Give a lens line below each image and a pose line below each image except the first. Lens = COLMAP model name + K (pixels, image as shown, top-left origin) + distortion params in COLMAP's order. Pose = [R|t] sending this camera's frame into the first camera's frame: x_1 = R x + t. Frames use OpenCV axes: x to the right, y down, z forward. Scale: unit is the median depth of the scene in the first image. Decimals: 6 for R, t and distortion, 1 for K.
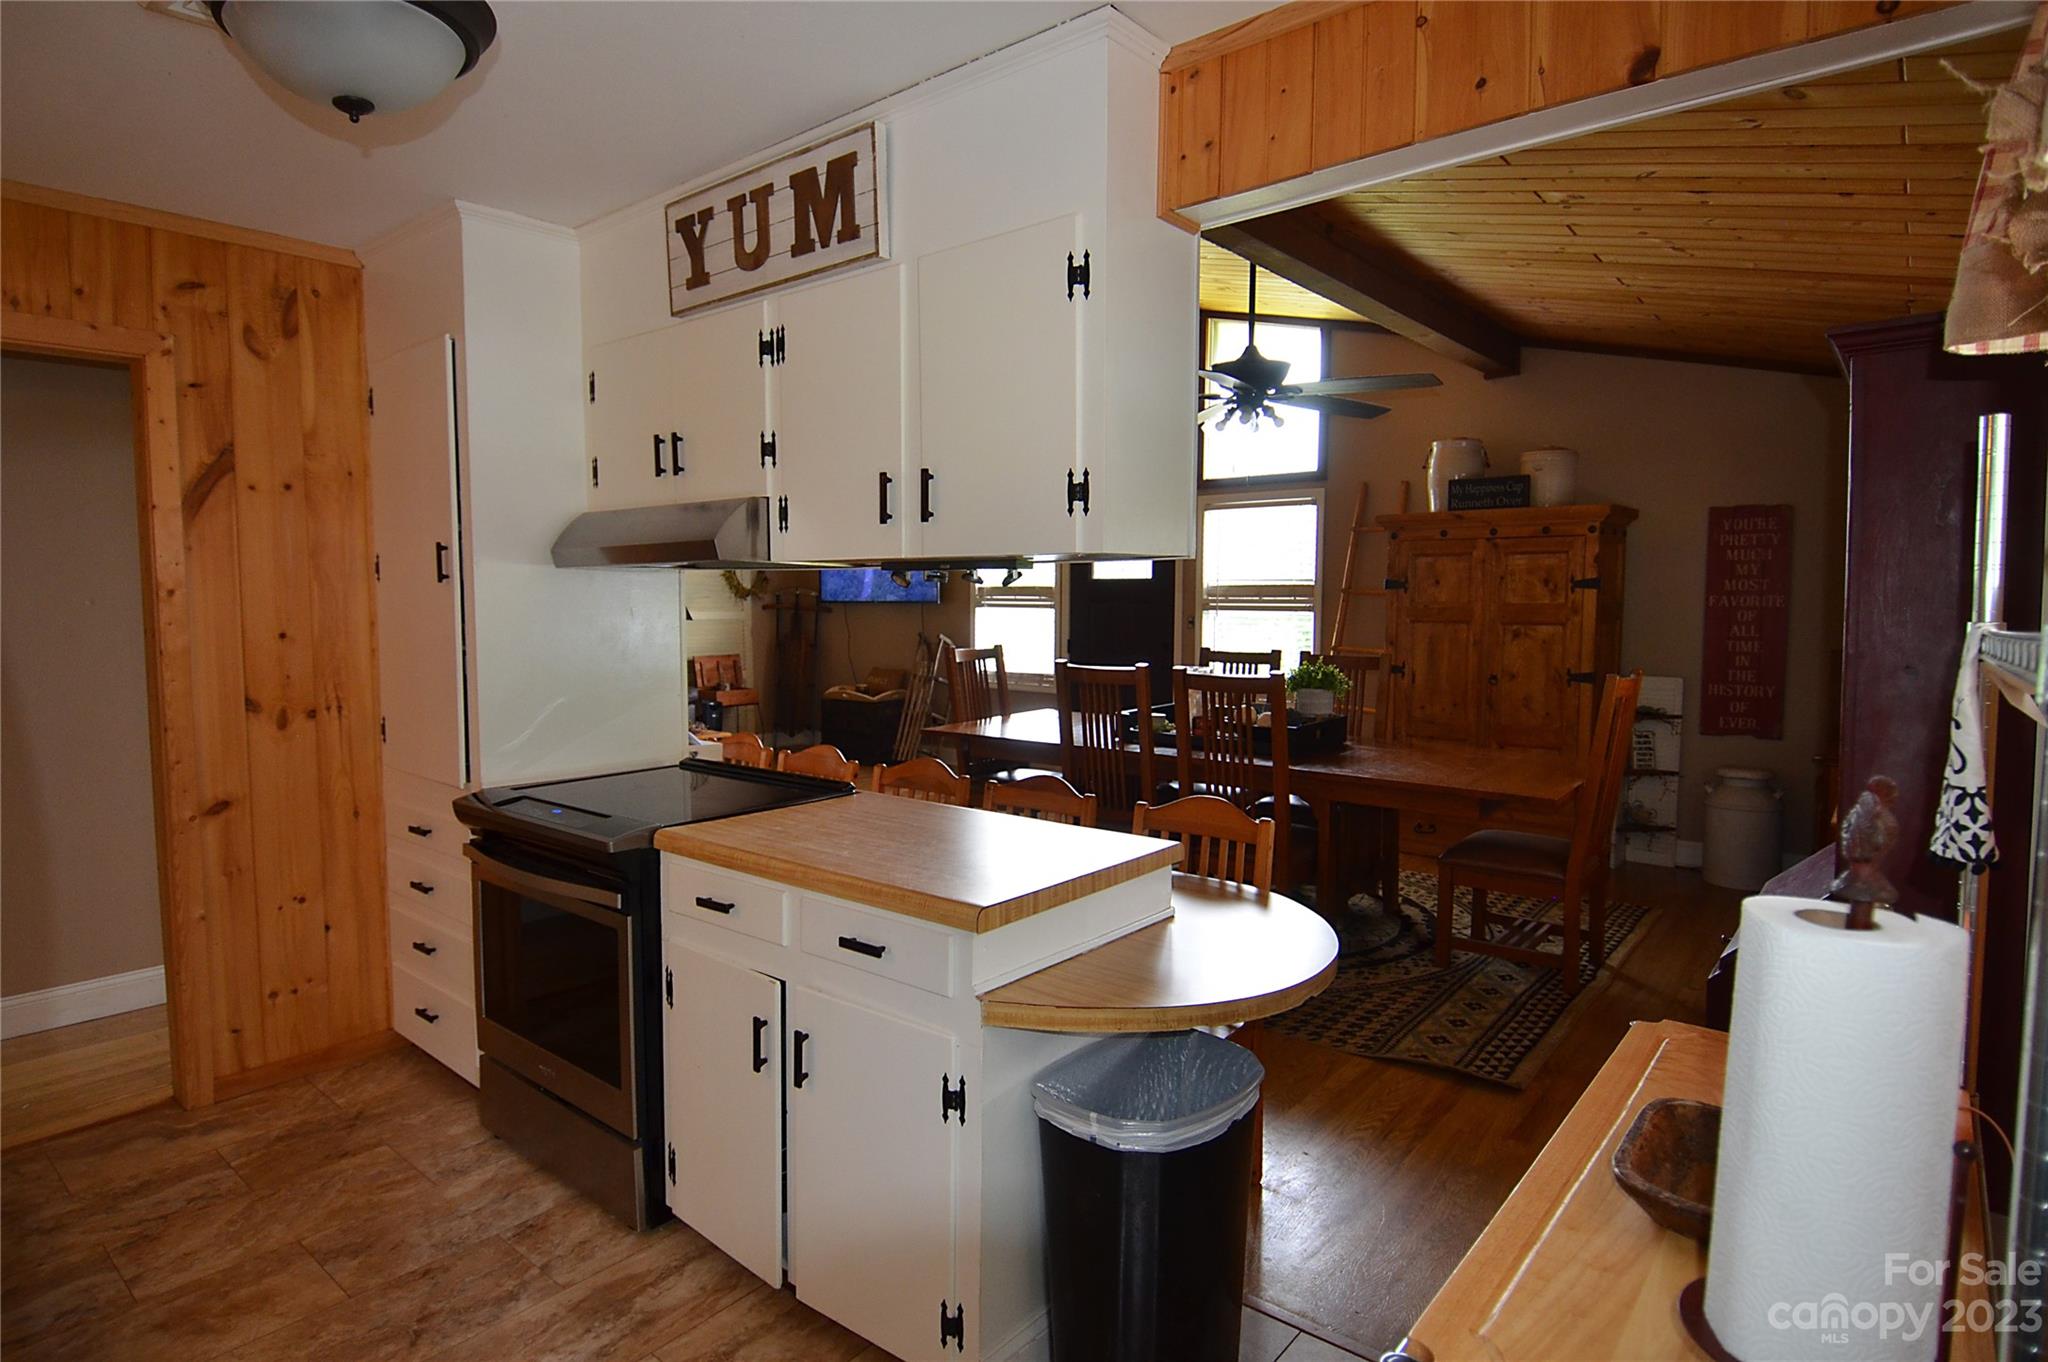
lens RADIAL K [[1099.0, 0, 1024.1], [0, 1099.0, 688.6], [0, 0, 1]] dist [-0.002451, -0.001239]
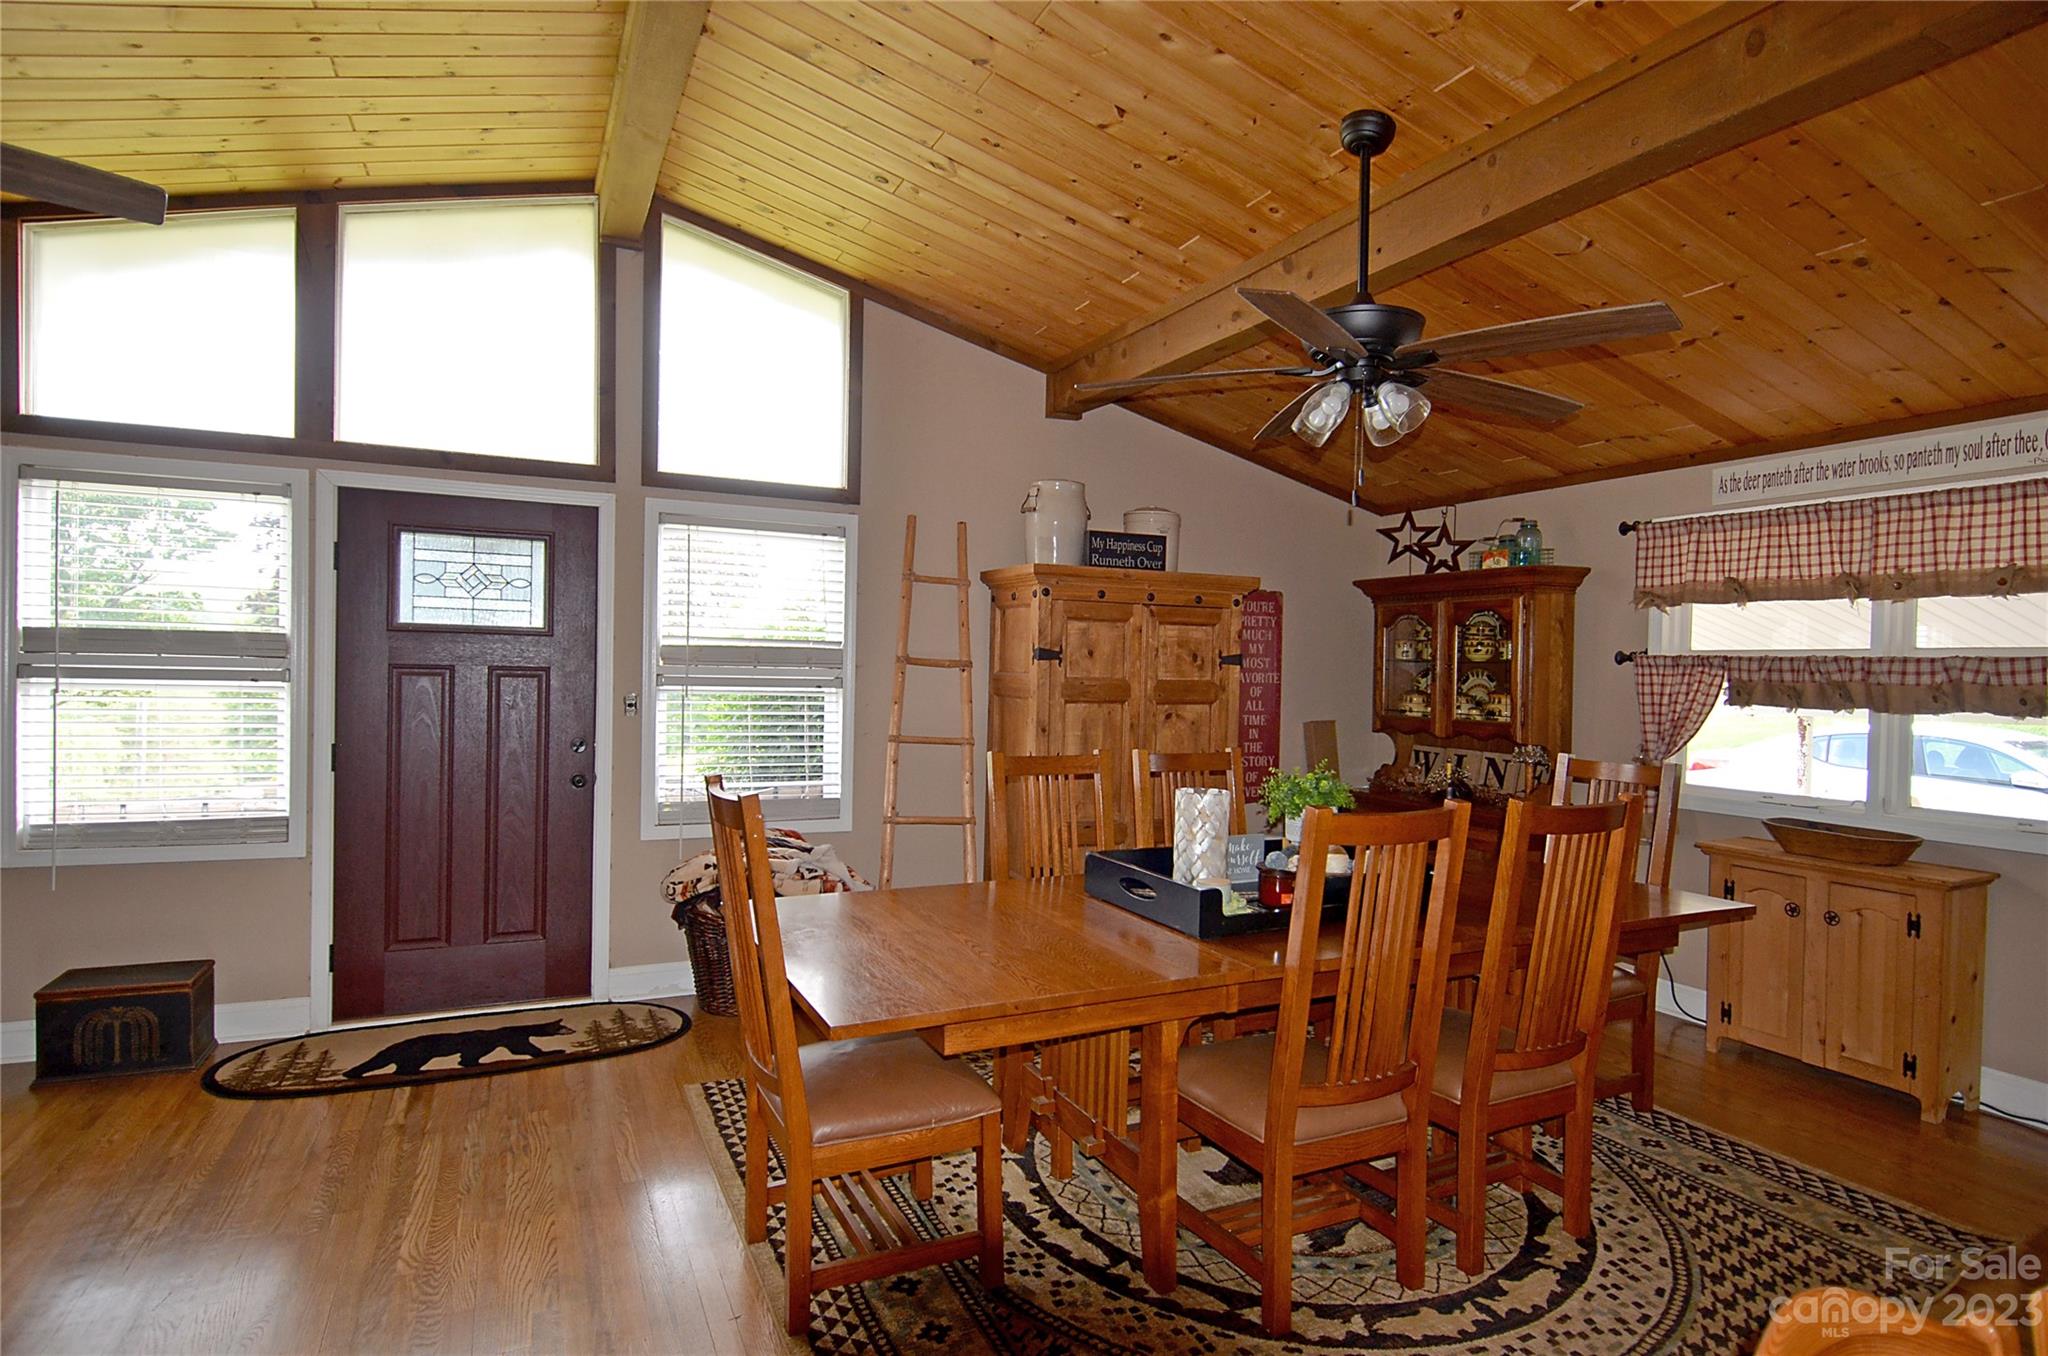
lens RADIAL K [[1064.6, 0, 994.5], [0, 1064.6, 684.5], [0, 0, 1]] dist [0.009094, -0.019937]
pose [[0.432768, -0.008774, 0.901463, -0.378345], [0.053540, 0.998438, -0.015985, -0.067661], [-0.899914, 0.055182, 0.432562, 0.753044]]
